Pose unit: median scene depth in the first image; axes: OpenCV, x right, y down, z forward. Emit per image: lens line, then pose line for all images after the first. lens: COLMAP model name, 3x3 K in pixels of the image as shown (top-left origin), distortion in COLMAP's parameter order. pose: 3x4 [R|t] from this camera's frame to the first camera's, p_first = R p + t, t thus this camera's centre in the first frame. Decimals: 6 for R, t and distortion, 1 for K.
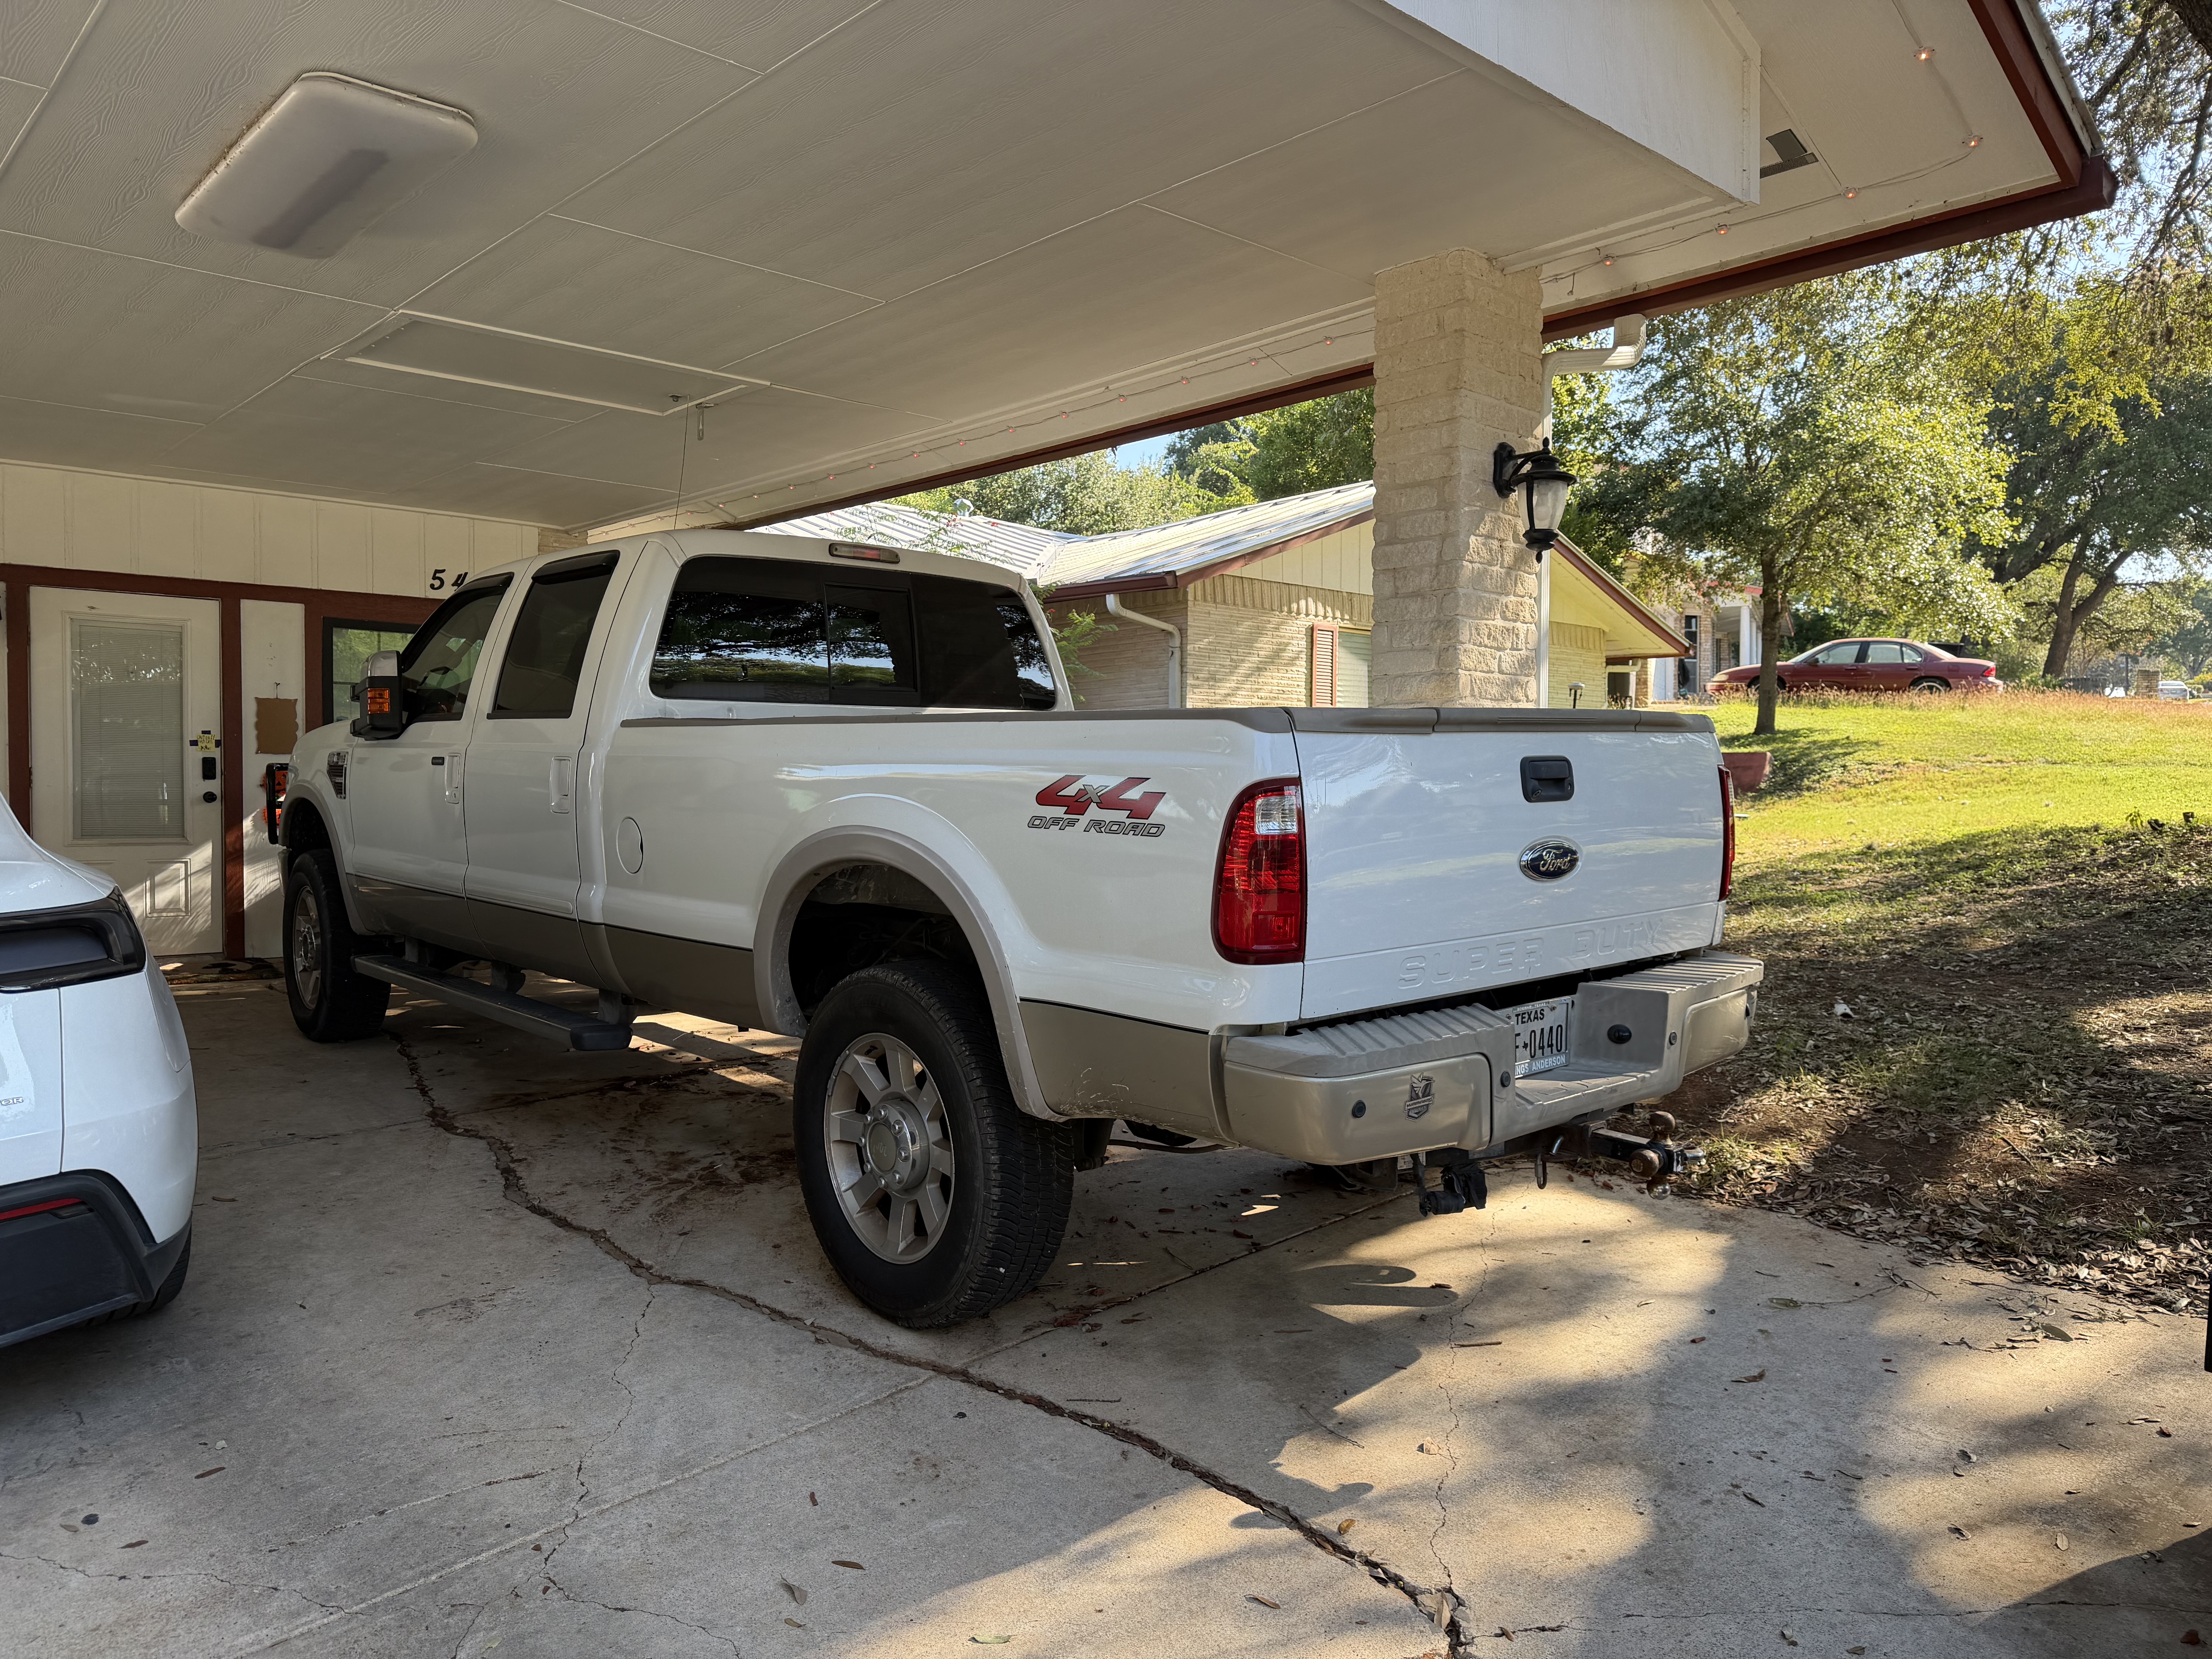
lens RADIAL K [[1513.2, 0, 1079.7], [0, 1513.2, 826.9], [0, 0, 1]] dist [0.011259, -0.002126]
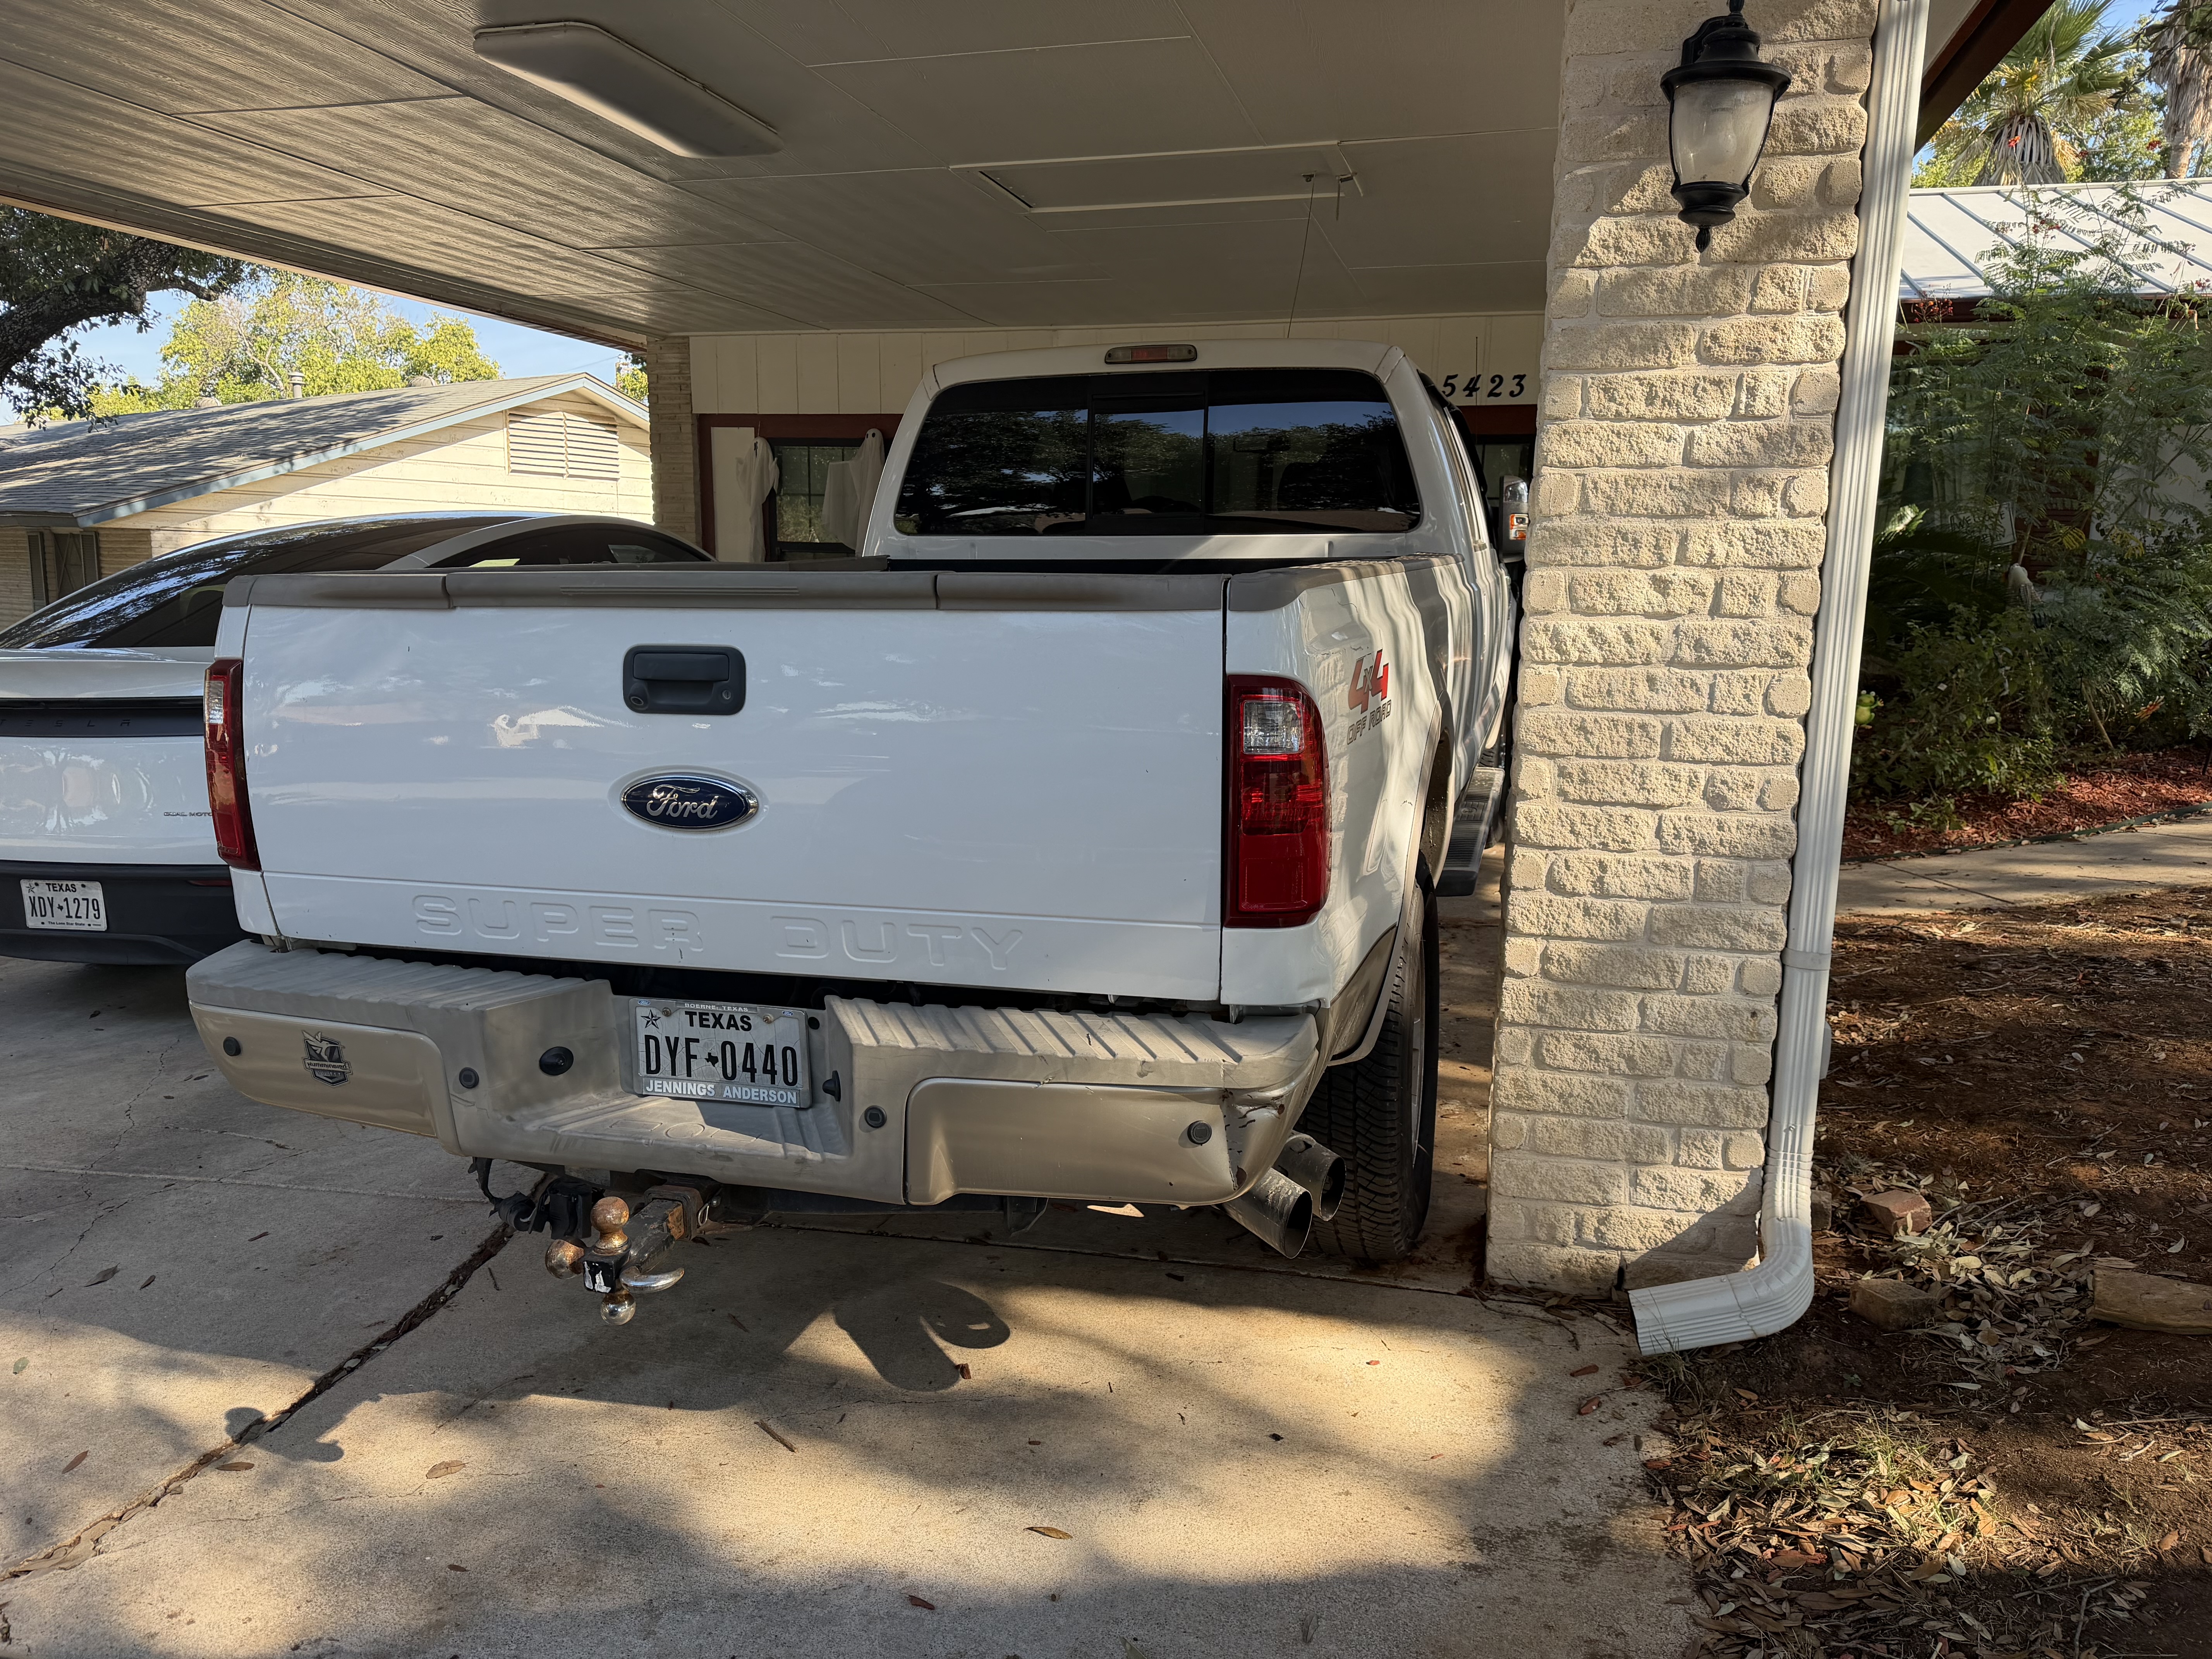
lens RADIAL K [[1513.2, 0, 1079.7], [0, 1513.2, 826.9], [0, 0, 1]] dist [0.011259, -0.002126]
pose [[0.534948, 0.150013, -0.831461, 0.923278], [-0.034632, 0.987177, 0.155826, -0.073924], [0.844175, -0.054564, 0.533284, 0.754356]]
